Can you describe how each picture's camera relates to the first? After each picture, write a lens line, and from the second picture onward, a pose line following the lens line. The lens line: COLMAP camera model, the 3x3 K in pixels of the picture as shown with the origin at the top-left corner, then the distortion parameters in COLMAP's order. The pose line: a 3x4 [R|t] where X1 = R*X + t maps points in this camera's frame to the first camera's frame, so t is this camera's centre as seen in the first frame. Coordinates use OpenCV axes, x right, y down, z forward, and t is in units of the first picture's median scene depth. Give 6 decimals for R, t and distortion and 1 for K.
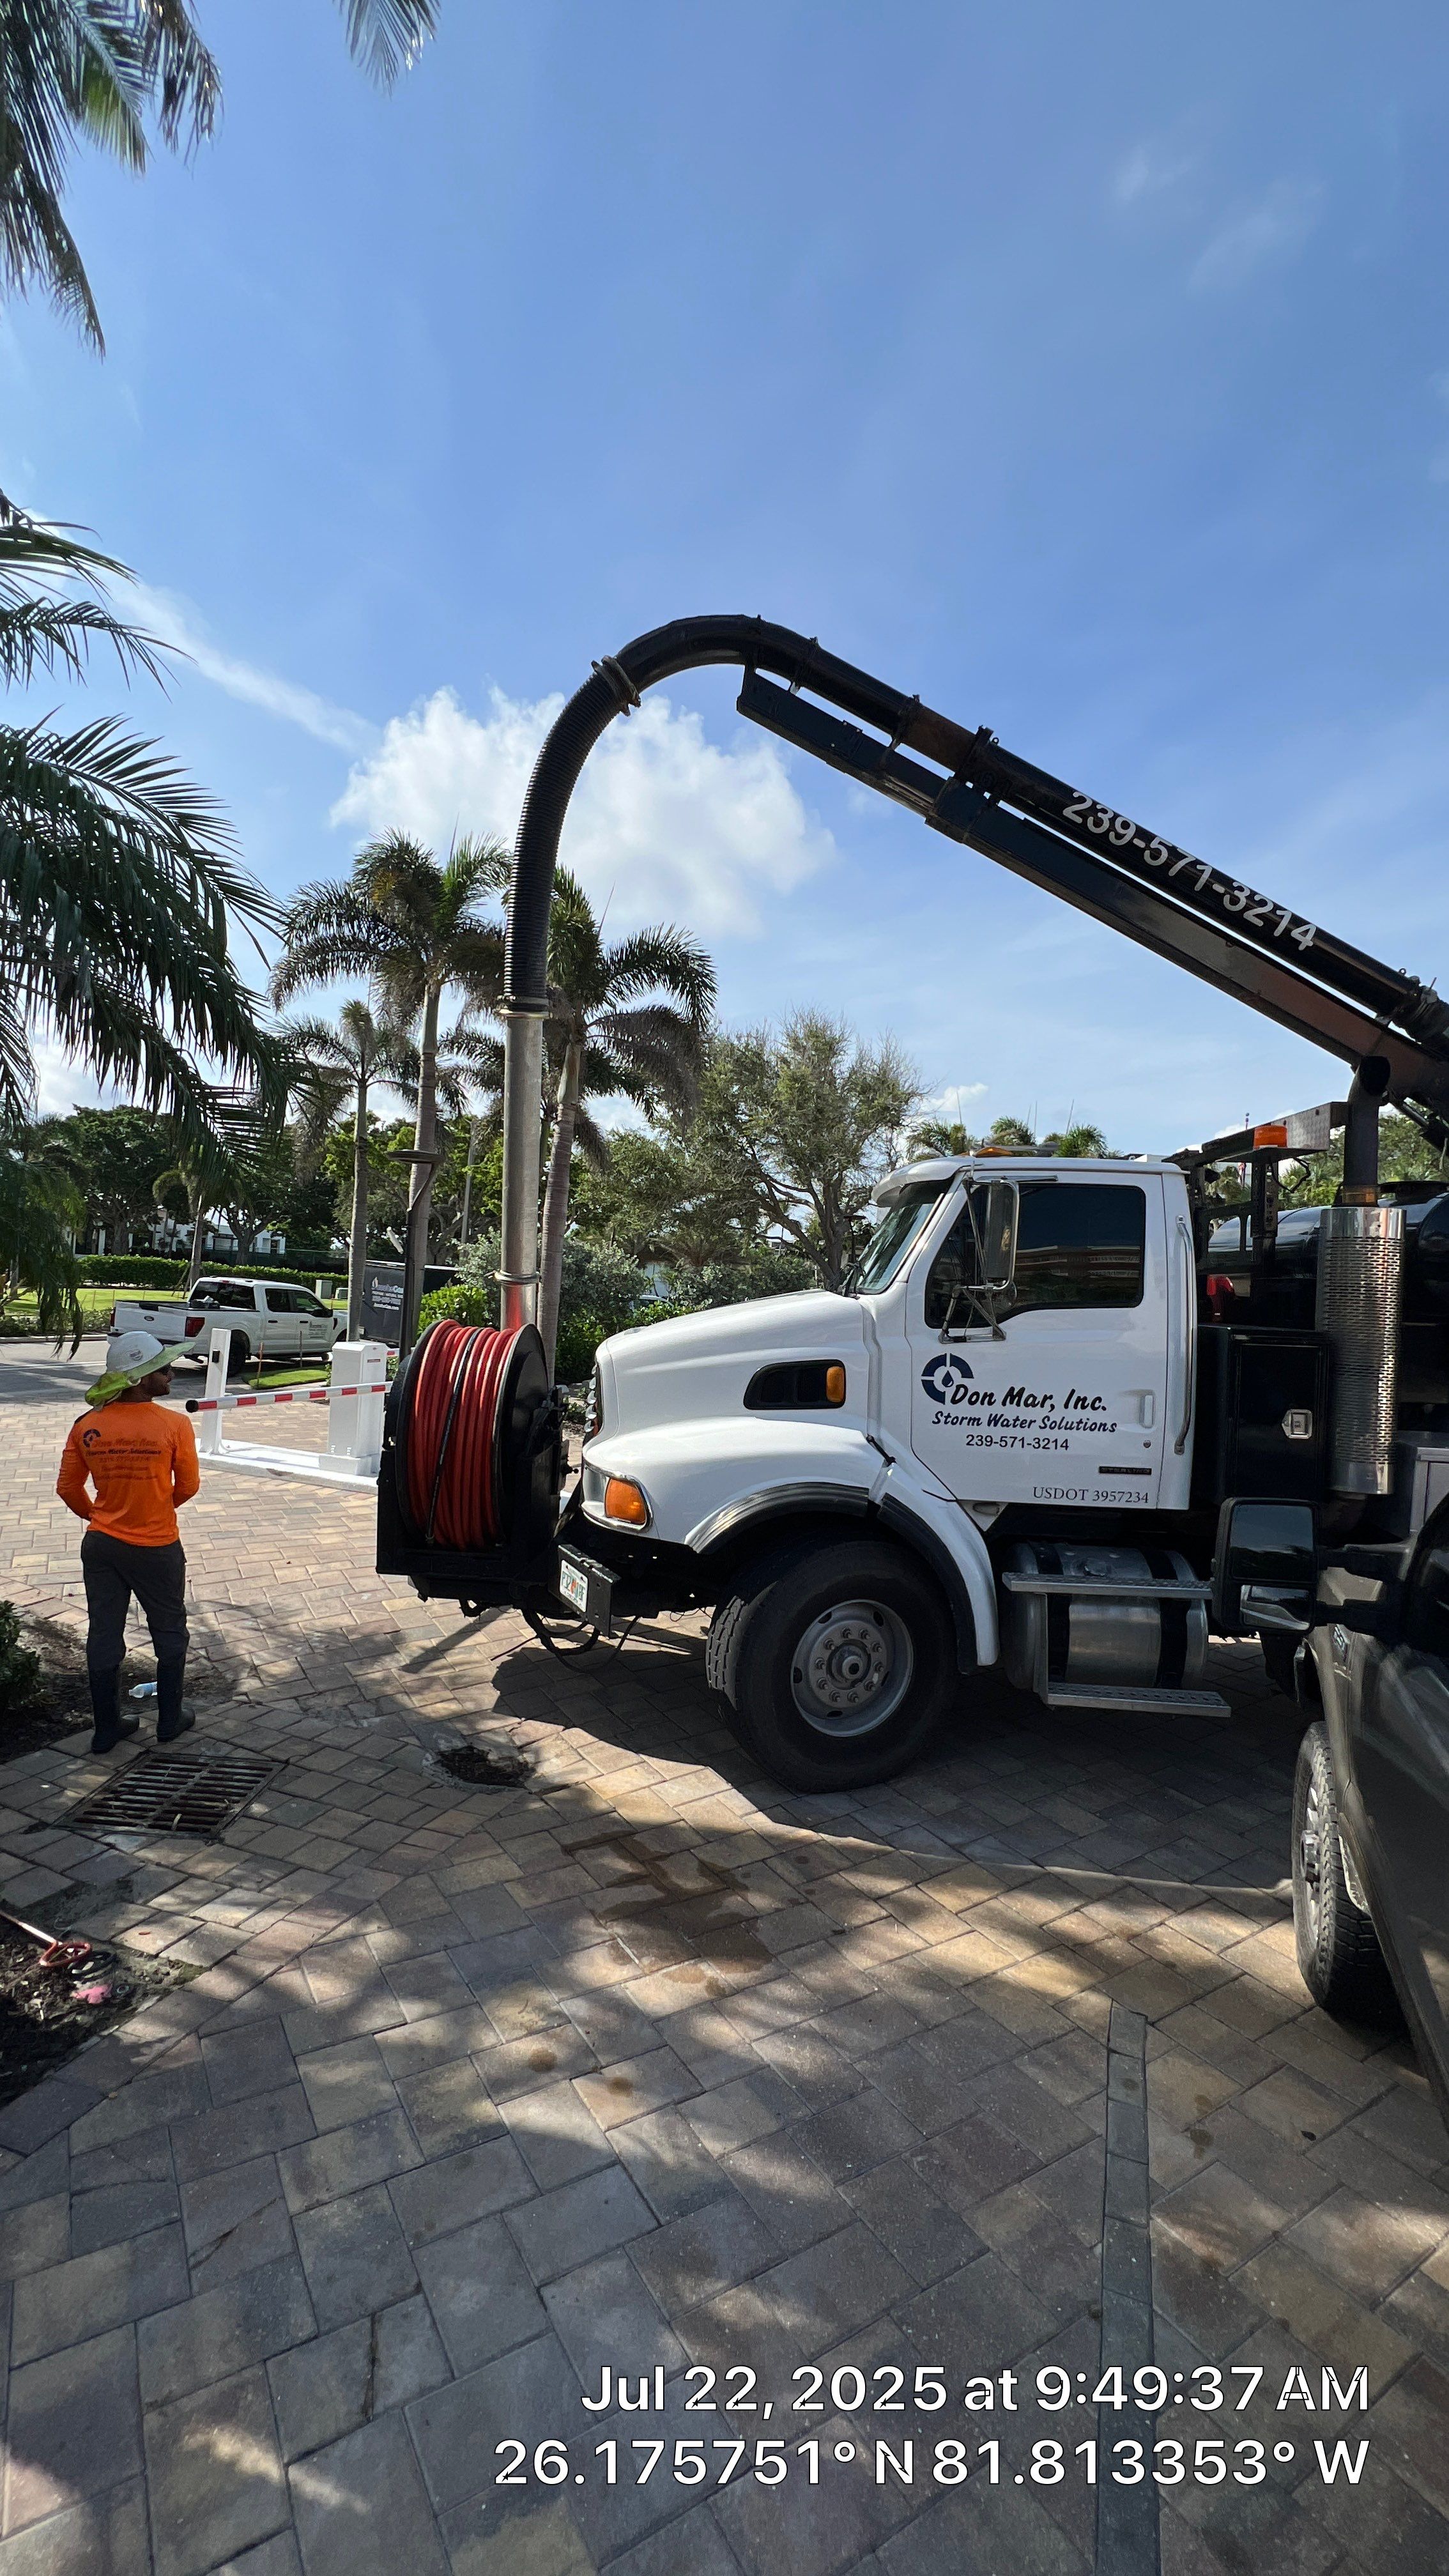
lens RADIAL K [[1028.4, 0, 735.6], [0, 1028.4, 1278.9], [0, 0, 1]] dist [-0.000748, 0.000519]
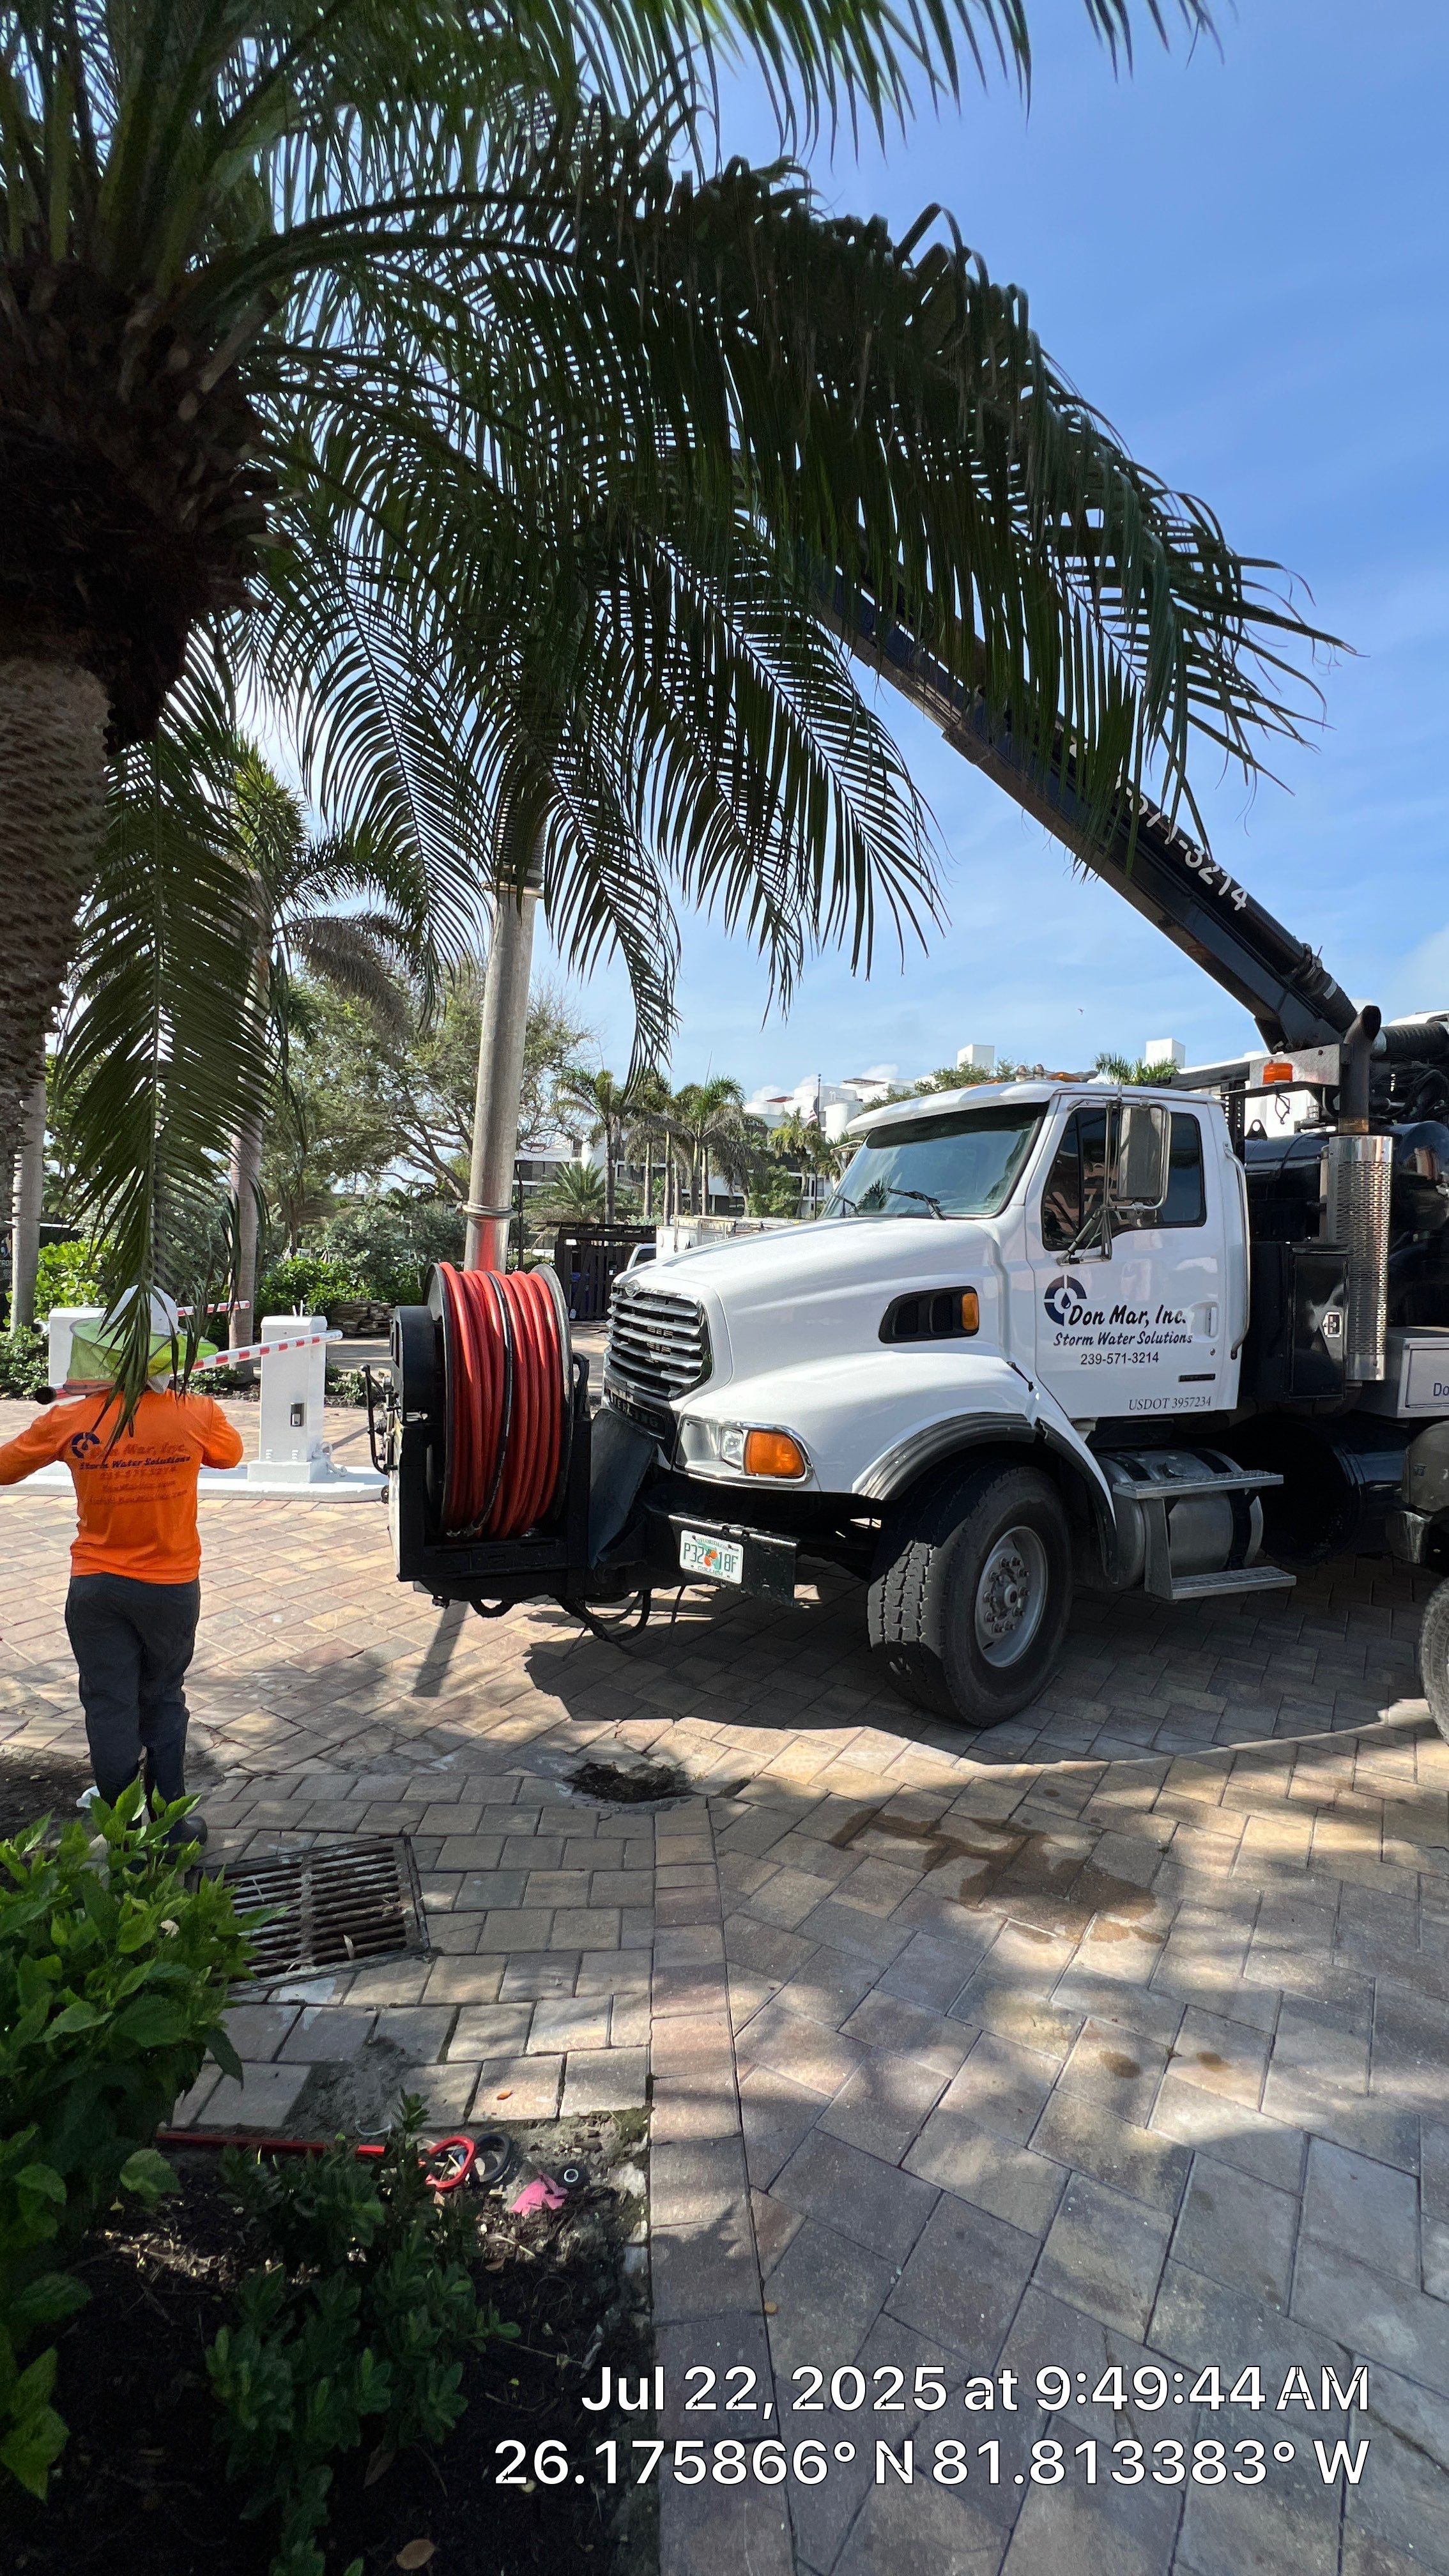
lens RADIAL K [[1028.1, 0, 736.7], [0, 1028.1, 1278.8], [0, 0, 1]] dist [-0.004837, 0.002592]
pose [[0.915145, -0.035368, 0.401570, -0.495250], [0.016500, 0.998595, 0.050349, 0.020230], [-0.402787, -0.039451, 0.914443, 0.211389]]
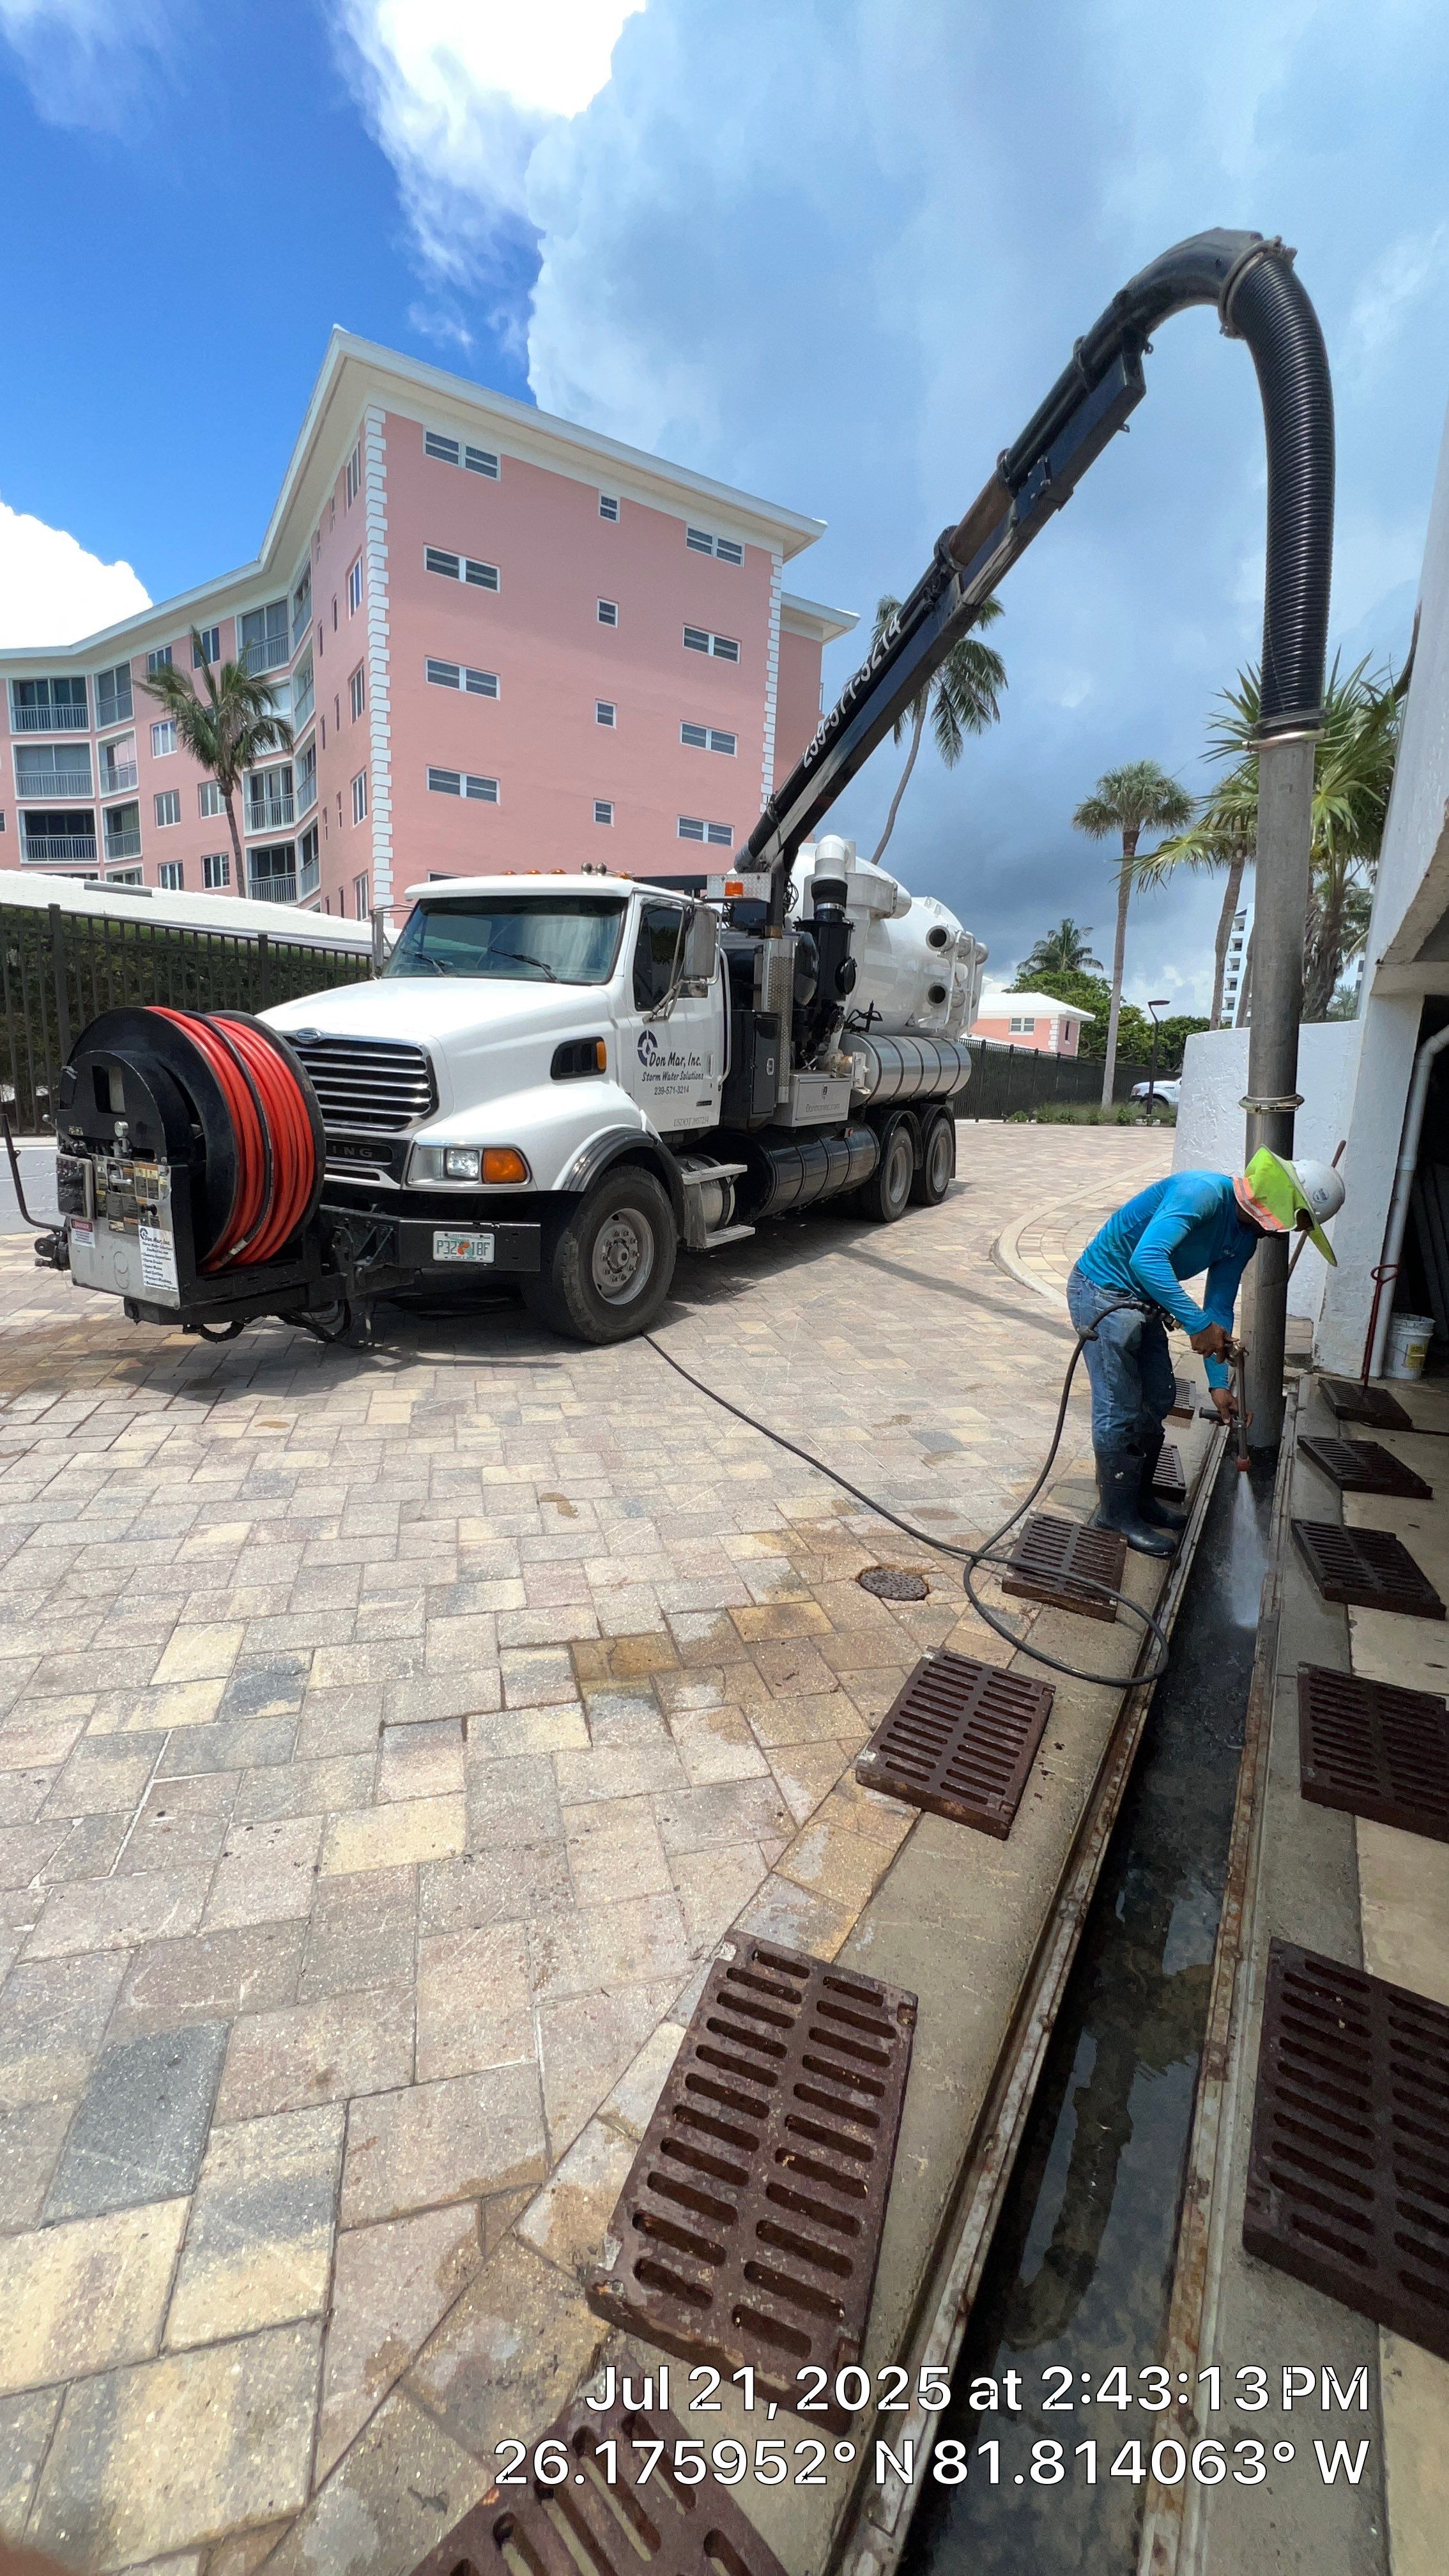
lens RADIAL K [[1028.1, 0, 736.7], [0, 1028.1, 1278.8], [0, 0, 1]] dist [-0.004837, 0.002592]
pose [[0.422749, -0.232140, 0.876010, -1.067567], [-0.030827, 0.962393, 0.269908, 0.016440], [-0.905722, -0.141108, 0.399694, 0.276771]]
